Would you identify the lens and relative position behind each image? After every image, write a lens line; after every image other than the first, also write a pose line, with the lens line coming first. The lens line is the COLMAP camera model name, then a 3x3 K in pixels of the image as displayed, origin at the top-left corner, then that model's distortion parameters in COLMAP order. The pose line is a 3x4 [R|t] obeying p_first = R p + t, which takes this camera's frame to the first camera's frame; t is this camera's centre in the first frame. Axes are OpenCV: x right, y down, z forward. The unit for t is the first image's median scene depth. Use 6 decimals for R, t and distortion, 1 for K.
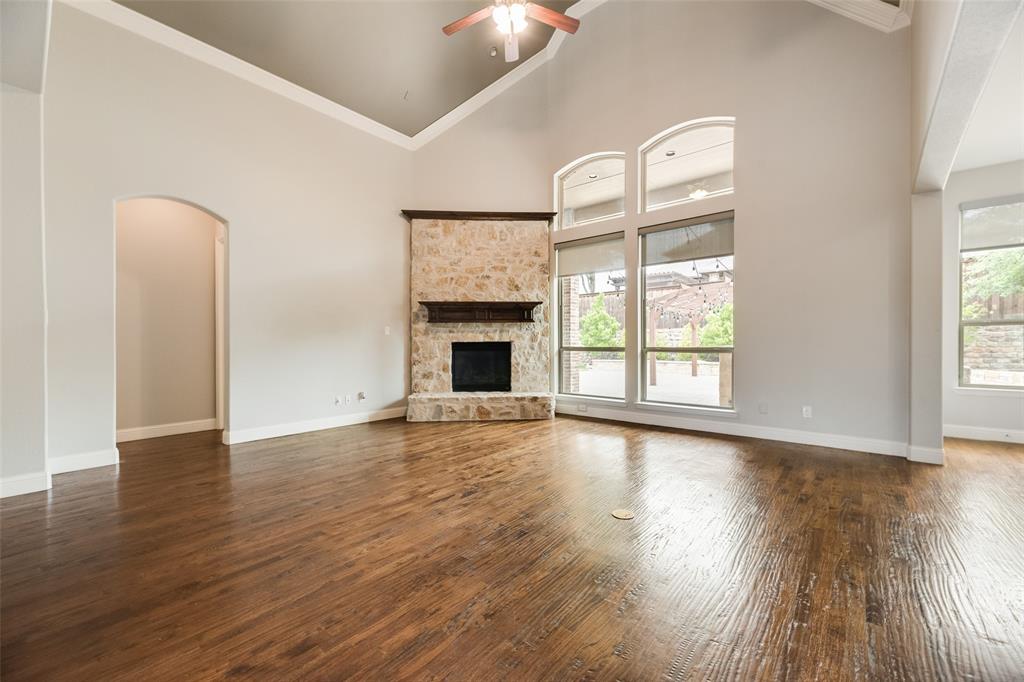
lens RADIAL K [[408.7, 0, 510.0], [0, 408.7, 345.3], [0, 0, 1]] dist [-0.008547, 0.000093]
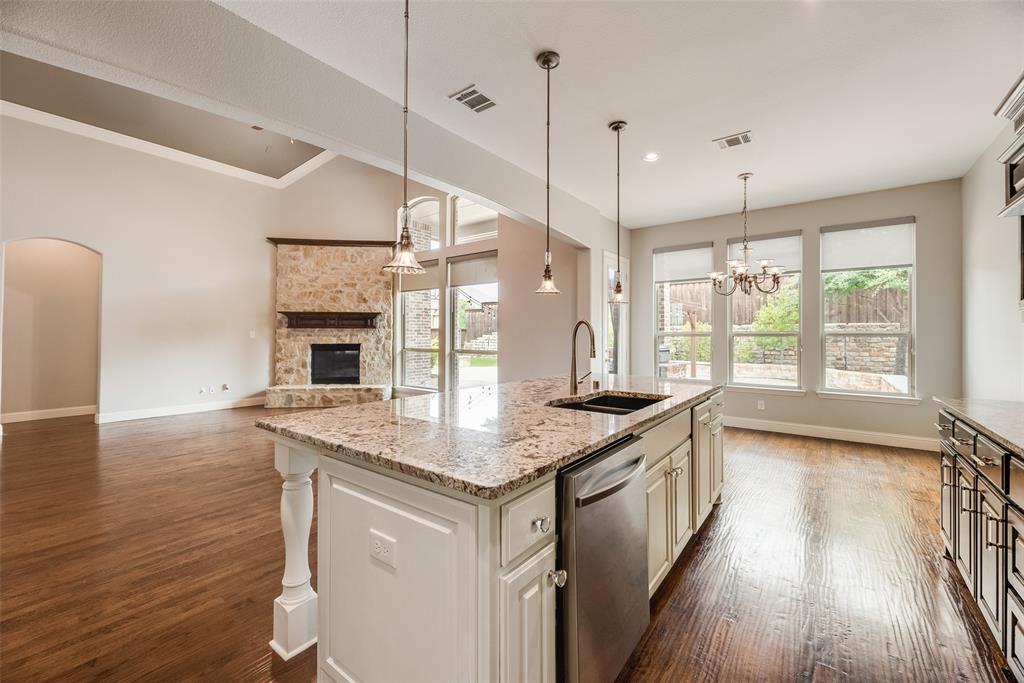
lens RADIAL K [[408.7, 0, 507.2], [0, 408.7, 334.0], [0, 0, 1]] dist [-0.008547, 0.000093]
pose [[0.998462, 0.006711, 0.055035, 0.388185], [-0.006050, 0.999908, -0.012161, -0.026527], [-0.055111, 0.011810, 0.998410, -0.268243]]
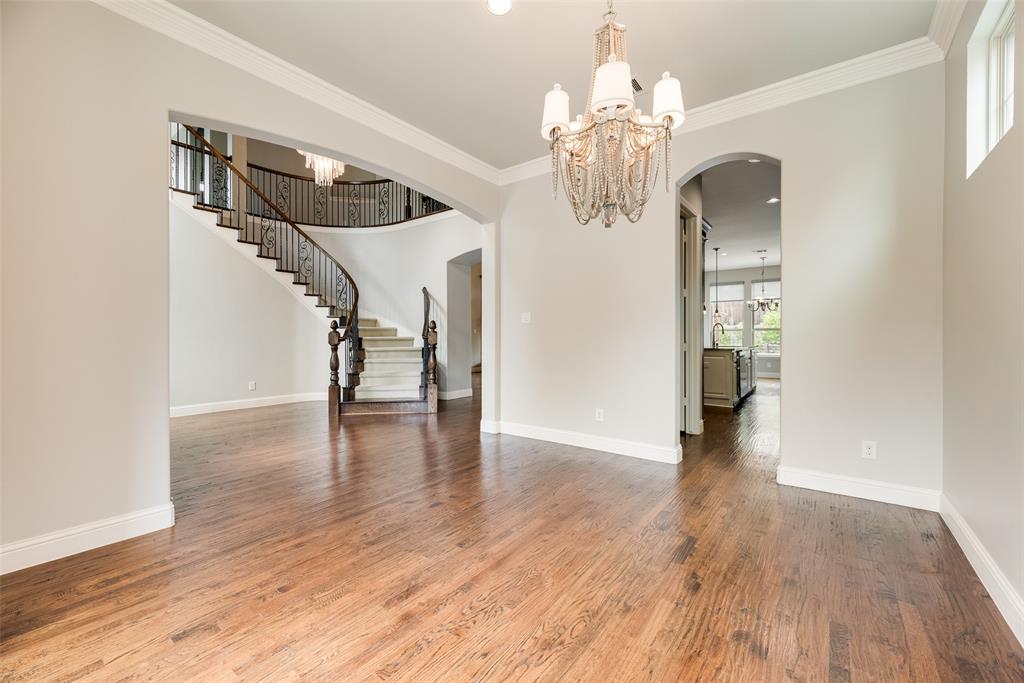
lens RADIAL K [[408.7, 0, 516.0], [0, 408.7, 338.6], [0, 0, 1]] dist [-0.008547, 0.000093]
pose [[0.997649, 0.001234, 0.068517, -0.240197], [-0.001288, 0.999999, 0.000737, 0.000211], [-0.068516, -0.000824, 0.997650, -1.117261]]
